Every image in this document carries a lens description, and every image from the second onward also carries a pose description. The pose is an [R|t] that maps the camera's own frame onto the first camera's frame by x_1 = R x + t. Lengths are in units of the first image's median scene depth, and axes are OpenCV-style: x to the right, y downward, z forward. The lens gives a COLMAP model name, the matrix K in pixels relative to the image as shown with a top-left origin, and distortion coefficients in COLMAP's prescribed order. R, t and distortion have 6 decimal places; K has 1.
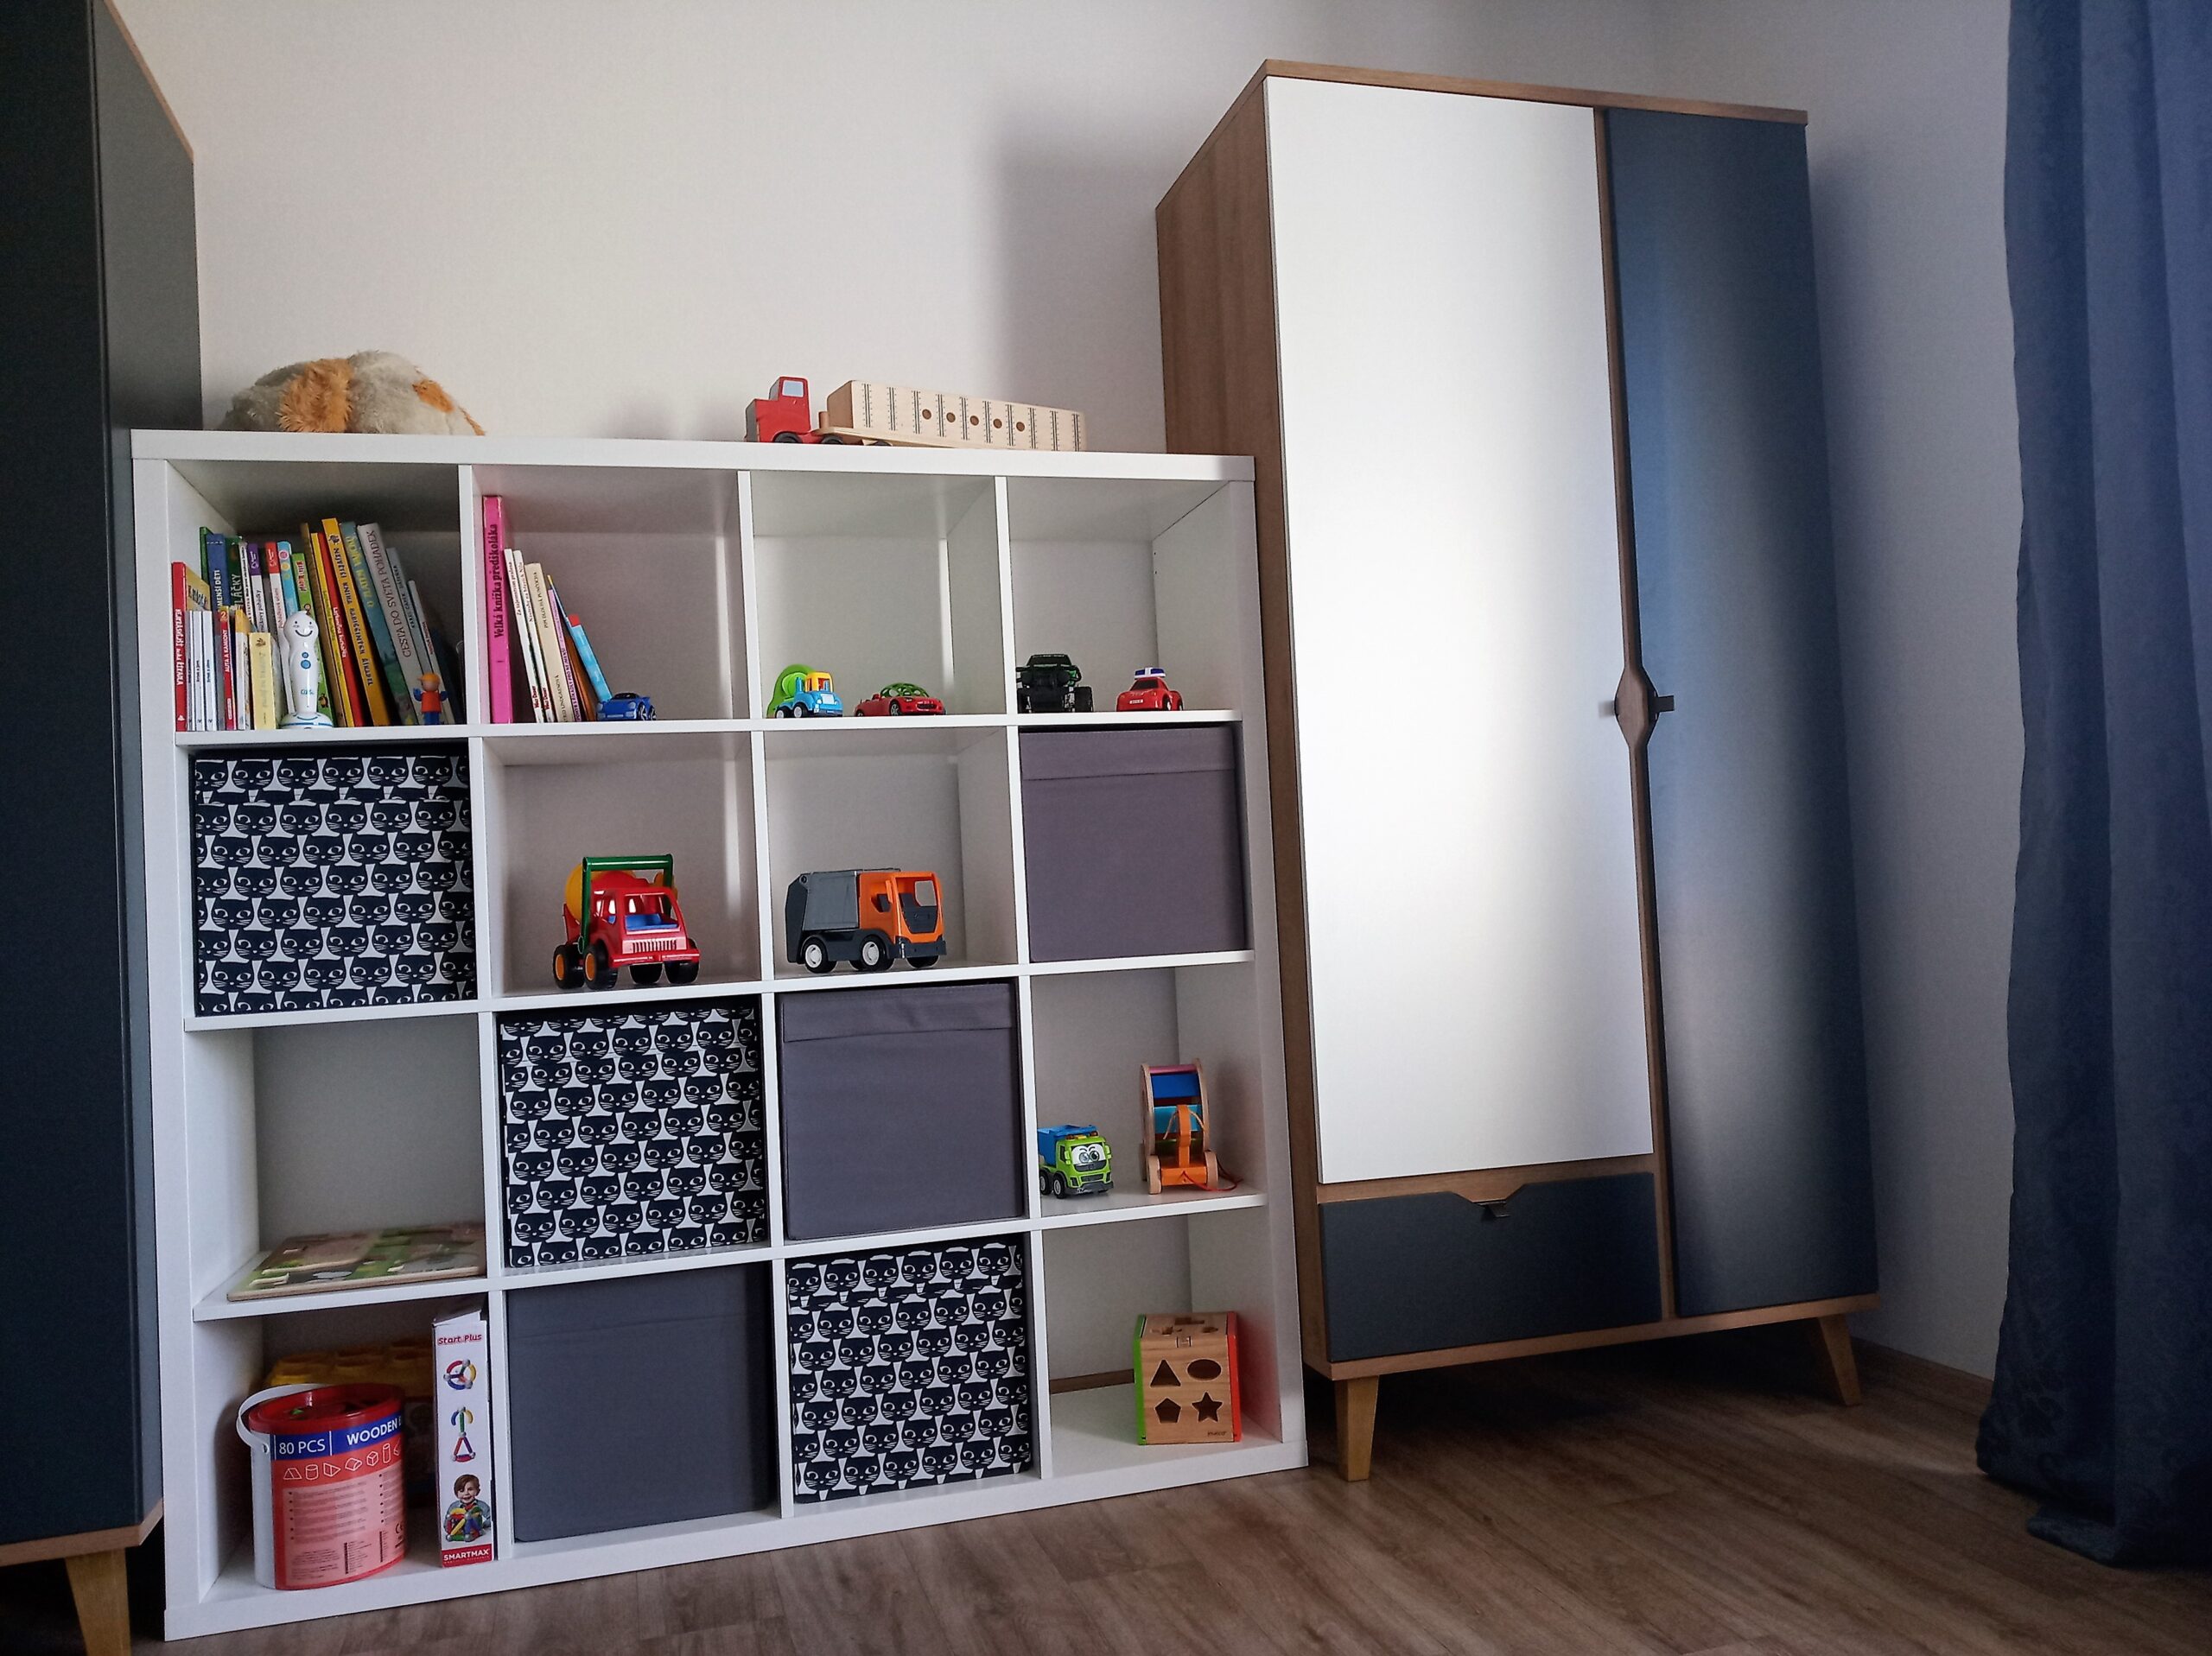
lens RADIAL K [[1654.9, 0, 1108.1], [0, 1654.9, 842.9], [0, 0, 1]] dist [0.034111, -0.053924]
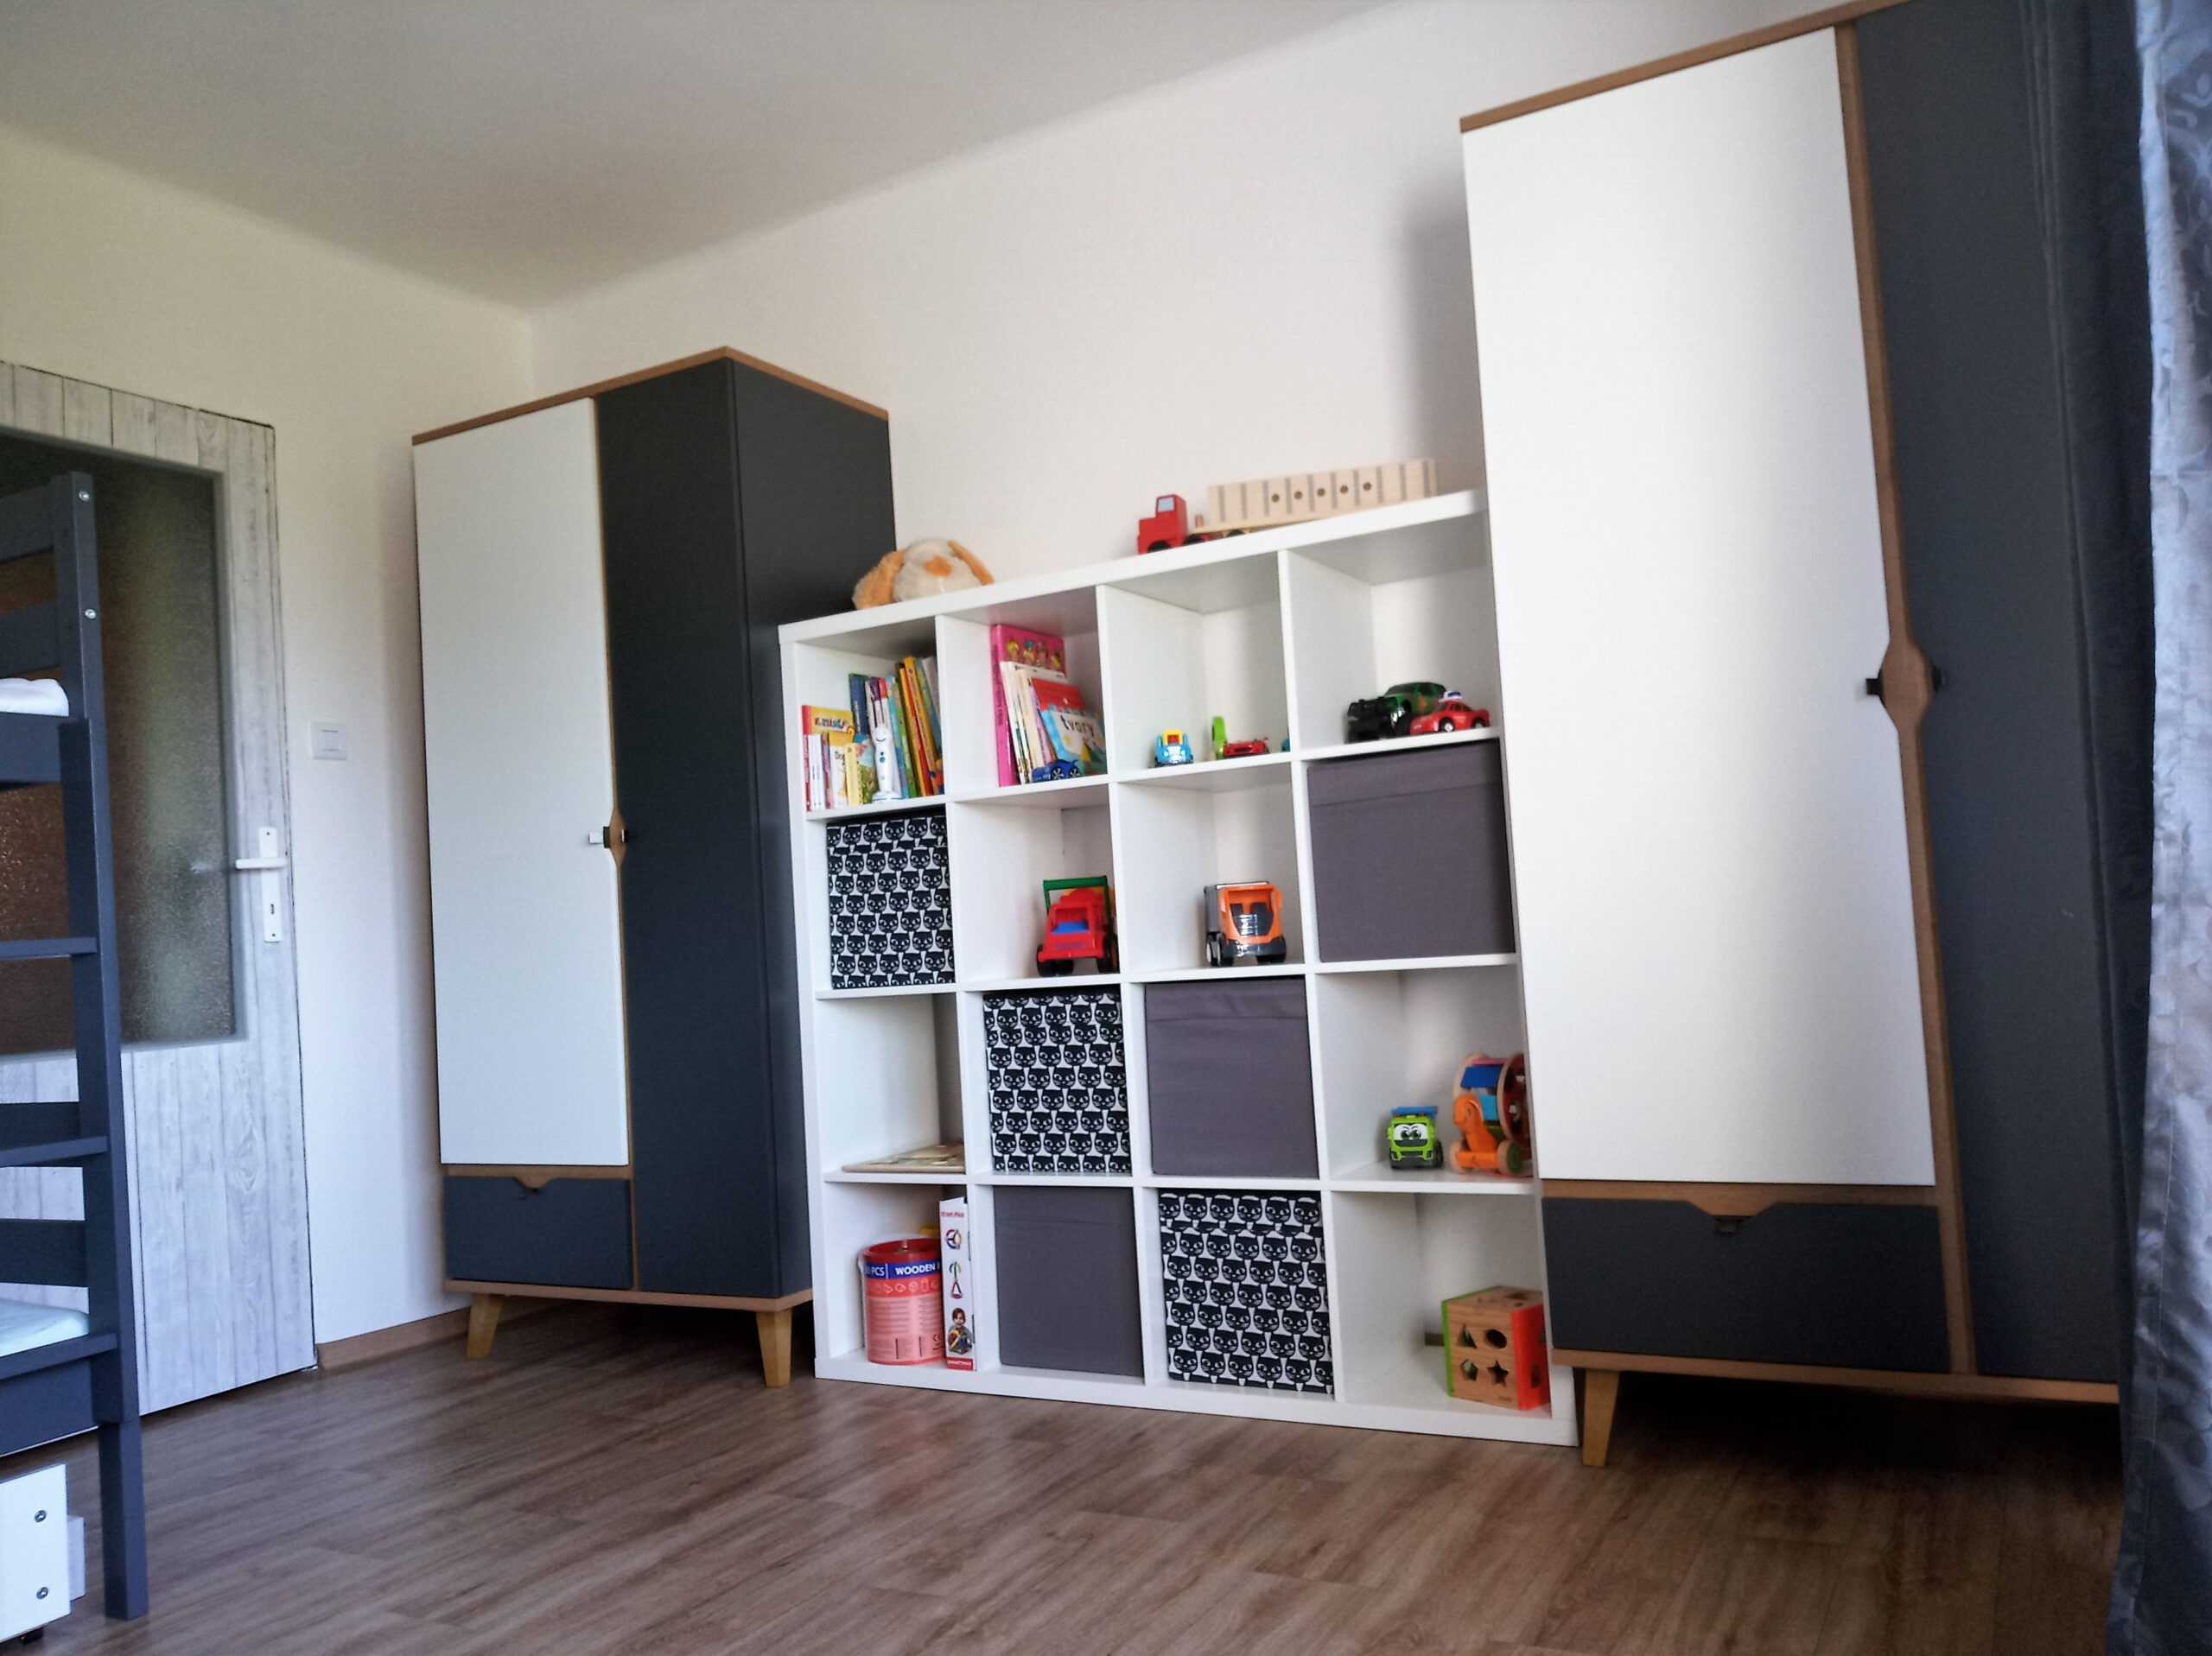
lens RADIAL K [[1616.7, 0, 1080.0], [0, 1616.7, 835.1], [0, 0, 1]] dist [0.050454, -0.099334]
pose [[0.710122, -0.039915, -0.702946, 0.678157], [0.055359, 0.998466, -0.000772, -0.027025], [0.701899, -0.038366, 0.711242, 0.072990]]
